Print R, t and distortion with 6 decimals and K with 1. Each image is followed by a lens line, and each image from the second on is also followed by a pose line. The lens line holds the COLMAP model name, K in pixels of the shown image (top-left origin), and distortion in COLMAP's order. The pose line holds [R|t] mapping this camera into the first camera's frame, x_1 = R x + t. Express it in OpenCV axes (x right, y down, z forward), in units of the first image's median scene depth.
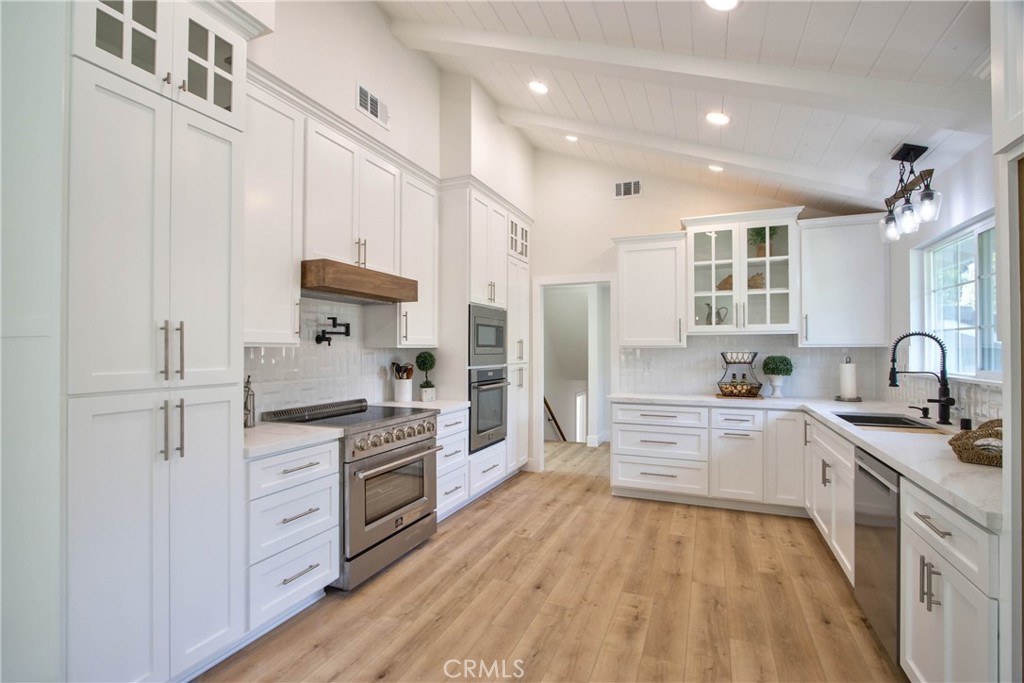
lens RADIAL K [[488.6, 0, 502.7], [0, 488.6, 343.8], [0, 0, 1]] dist [-0.017110, 0.004911]
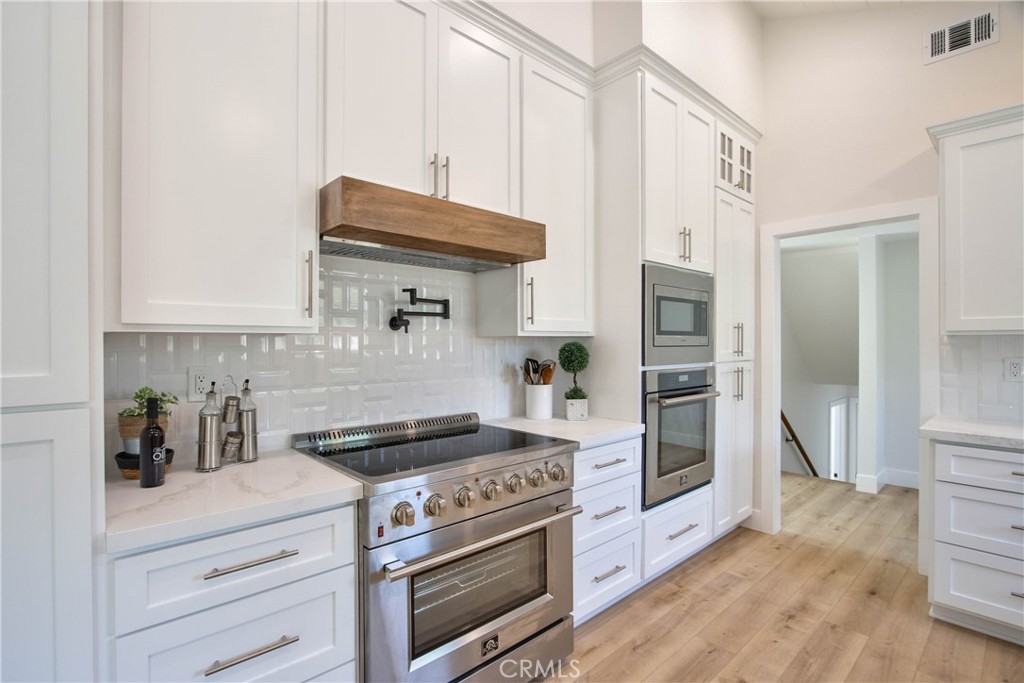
lens RADIAL K [[488.6, 0, 502.7], [0, 488.6, 343.8], [0, 0, 1]] dist [-0.017110, 0.004911]
pose [[0.909204, -0.001352, -0.416348, 0.025104], [0.007450, 0.999887, 0.013023, 0.008920], [0.416283, -0.014942, 0.909112, 0.373561]]
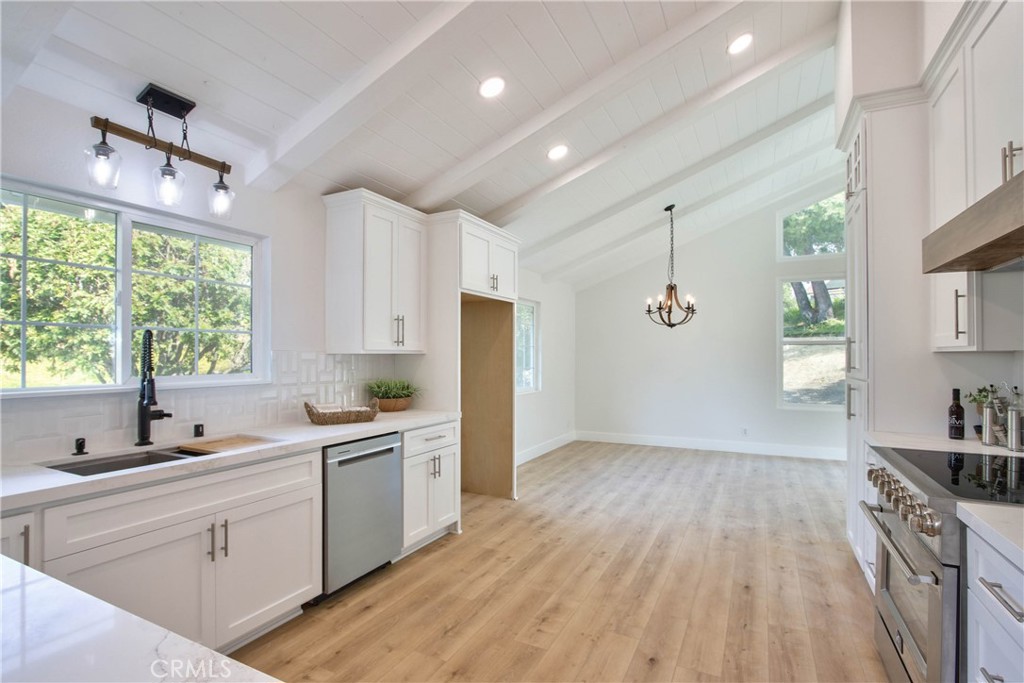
lens RADIAL K [[488.6, 0, 502.7], [0, 488.6, 343.8], [0, 0, 1]] dist [-0.017110, 0.004911]
pose [[-0.997036, 0.002616, 0.076888, 0.168850], [-0.000139, 0.999359, -0.035804, 0.016516], [-0.076932, -0.035709, -0.996397, 1.219820]]
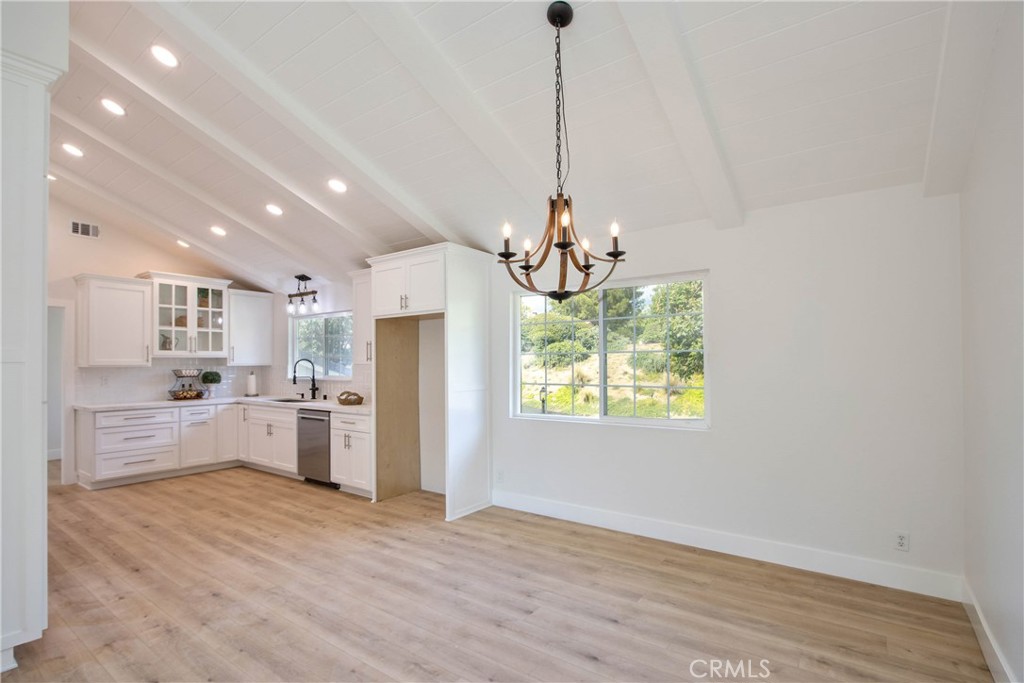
lens RADIAL K [[480.8, 0, 516.3], [0, 480.8, 357.9], [0, 0, 1]] dist [-0.011323, 0.000835]
pose [[0.206146, 0.009481, 0.978475, -0.770707], [-0.004521, 0.999952, -0.008737, -0.009858], [-0.978511, -0.002622, 0.206179, -0.285197]]
